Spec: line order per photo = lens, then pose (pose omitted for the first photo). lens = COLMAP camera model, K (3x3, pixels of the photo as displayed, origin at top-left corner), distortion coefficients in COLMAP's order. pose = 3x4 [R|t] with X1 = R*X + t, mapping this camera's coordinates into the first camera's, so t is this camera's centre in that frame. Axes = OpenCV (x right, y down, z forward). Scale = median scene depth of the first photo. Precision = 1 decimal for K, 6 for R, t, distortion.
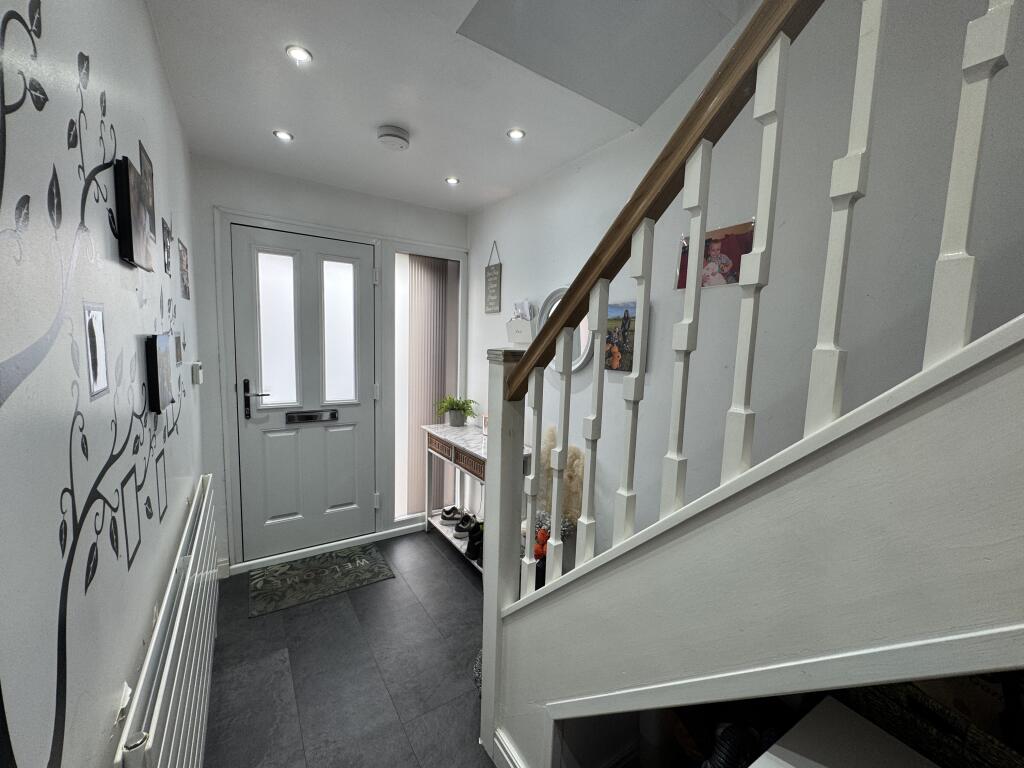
lens RADIAL K [[408.6, 0, 510.7], [0, 408.6, 386.3], [0, 0, 1]] dist [-0.002581, 0.000039]
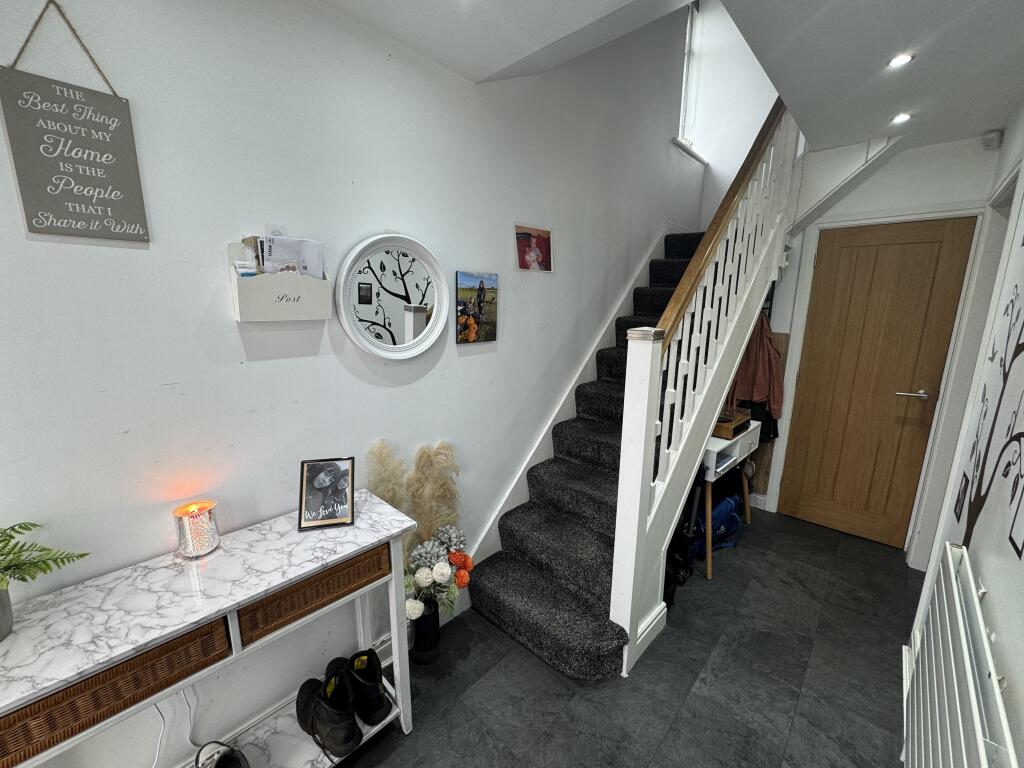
lens RADIAL K [[408.6, 0, 510.0], [0, 408.6, 385.8], [0, 0, 1]] dist [-0.002581, 0.000039]
pose [[-0.225402, -0.225983, 0.947695, -0.709680], [0.083620, 0.964650, 0.249914, -0.176848], [-0.970671, 0.135578, -0.198537, 1.129972]]
